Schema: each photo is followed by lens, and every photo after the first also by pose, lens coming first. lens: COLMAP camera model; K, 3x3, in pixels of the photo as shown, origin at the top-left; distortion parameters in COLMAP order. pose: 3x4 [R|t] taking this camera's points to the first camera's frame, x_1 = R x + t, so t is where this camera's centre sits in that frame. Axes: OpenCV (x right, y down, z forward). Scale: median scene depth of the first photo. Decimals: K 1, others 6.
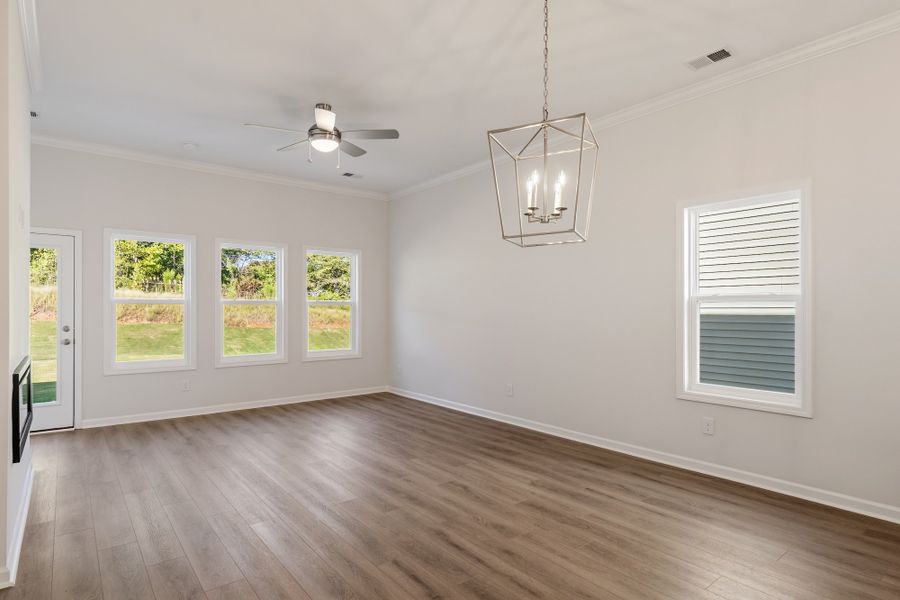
lens RADIAL K [[474.2, 0, 443.0], [0, 474.2, 314.0], [0, 0, 1]] dist [0.003306, 0.001872]
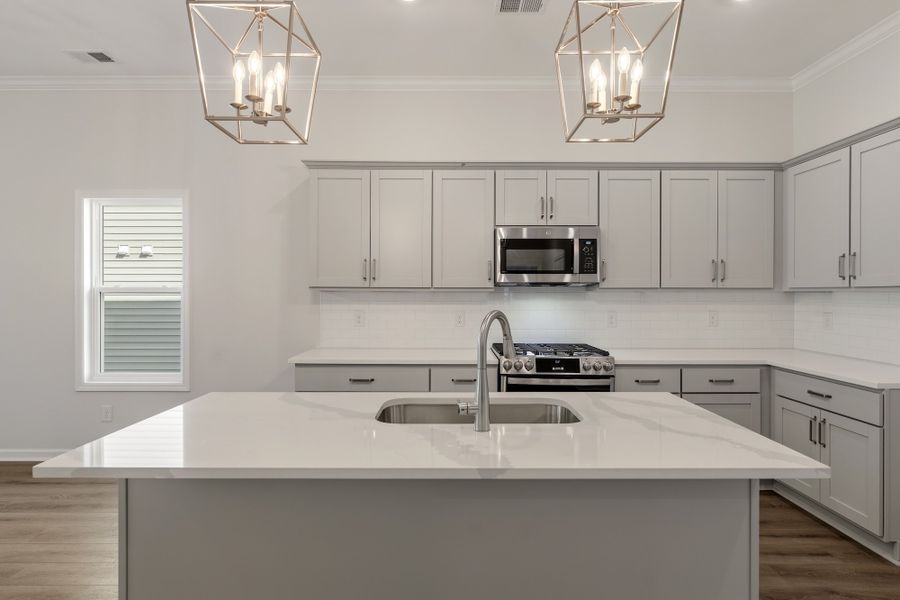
lens RADIAL K [[474.2, 0, 450.0], [0, 474.2, 297.8], [0, 0, 1]] dist [0.003306, 0.001872]
pose [[0.622986, 0.004900, 0.782218, 0.217080], [0.004265, 0.999944, -0.009660, -0.001515], [-0.782221, 0.009354, 0.622930, -0.218821]]
